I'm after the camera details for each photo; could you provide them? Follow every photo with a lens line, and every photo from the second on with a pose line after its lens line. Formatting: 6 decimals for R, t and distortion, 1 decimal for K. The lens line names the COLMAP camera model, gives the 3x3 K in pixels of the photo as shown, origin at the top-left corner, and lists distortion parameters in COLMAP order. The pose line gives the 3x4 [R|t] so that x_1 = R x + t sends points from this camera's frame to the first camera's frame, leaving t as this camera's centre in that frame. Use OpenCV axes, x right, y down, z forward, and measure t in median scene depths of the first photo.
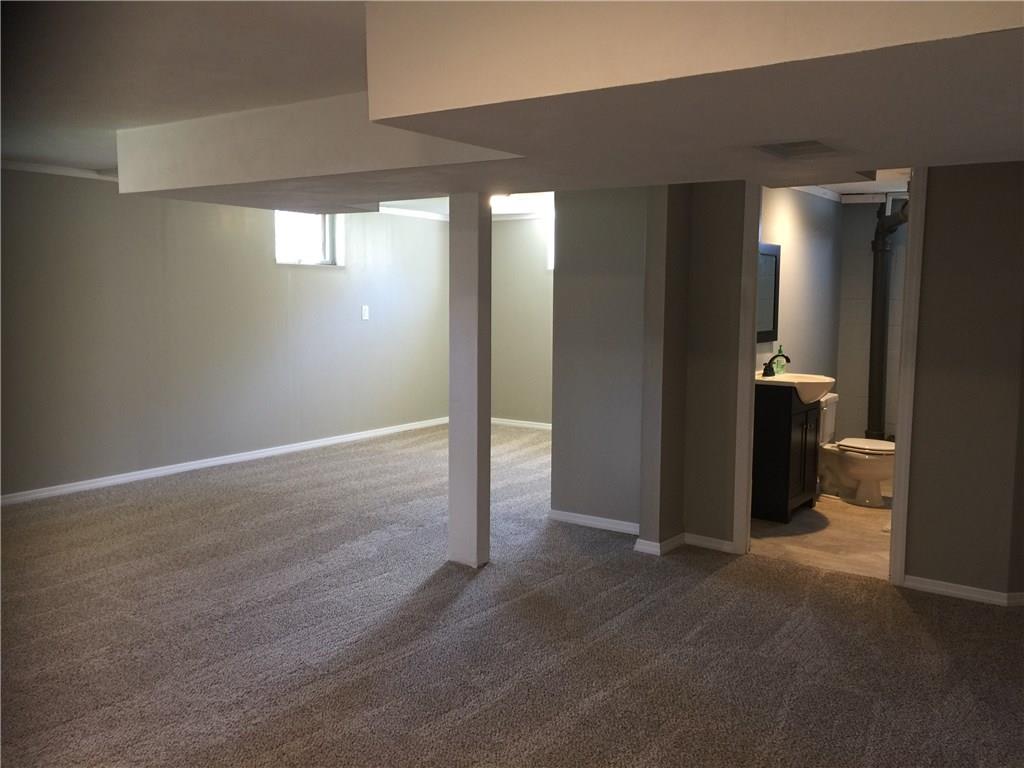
lens RADIAL K [[877.8, 0, 510.6], [0, 877.8, 379.0], [0, 0, 1]] dist [0.052358, -0.025975]
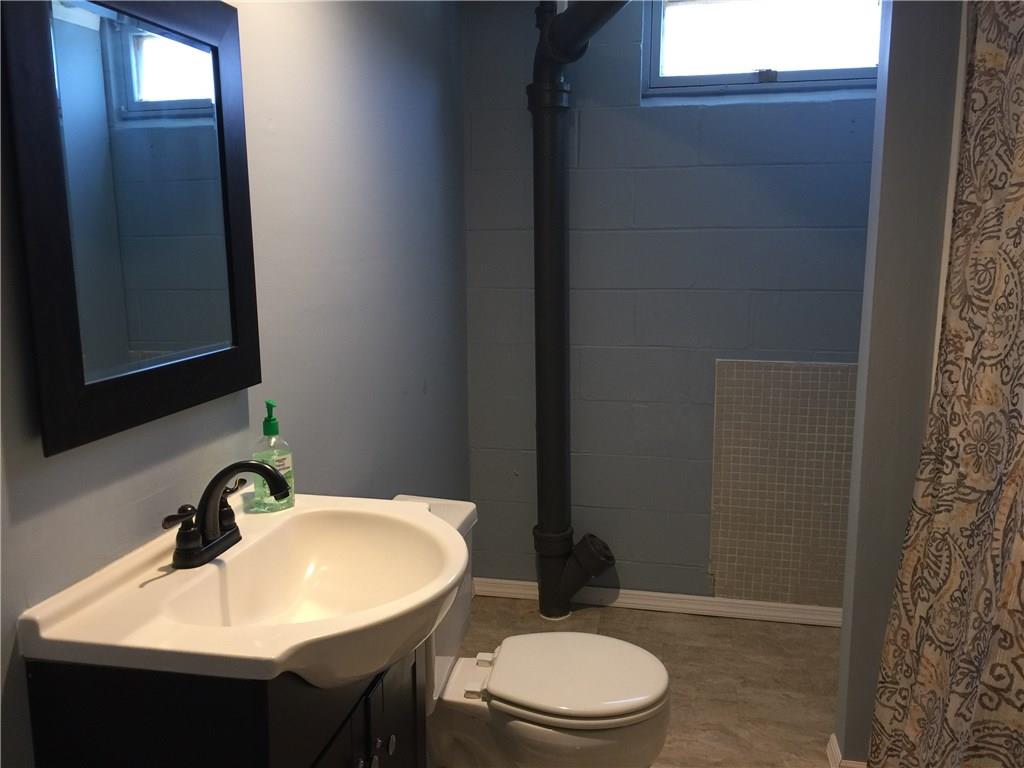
lens RADIAL K [[877.8, 0, 509.4], [0, 877.8, 384.2], [0, 0, 1]] dist [0.052358, -0.025975]
pose [[0.923617, -0.088854, 0.372876, 0.270461], [0.057463, 0.993865, 0.094497, -0.065453], [-0.378985, -0.065853, 0.923057, 0.709259]]
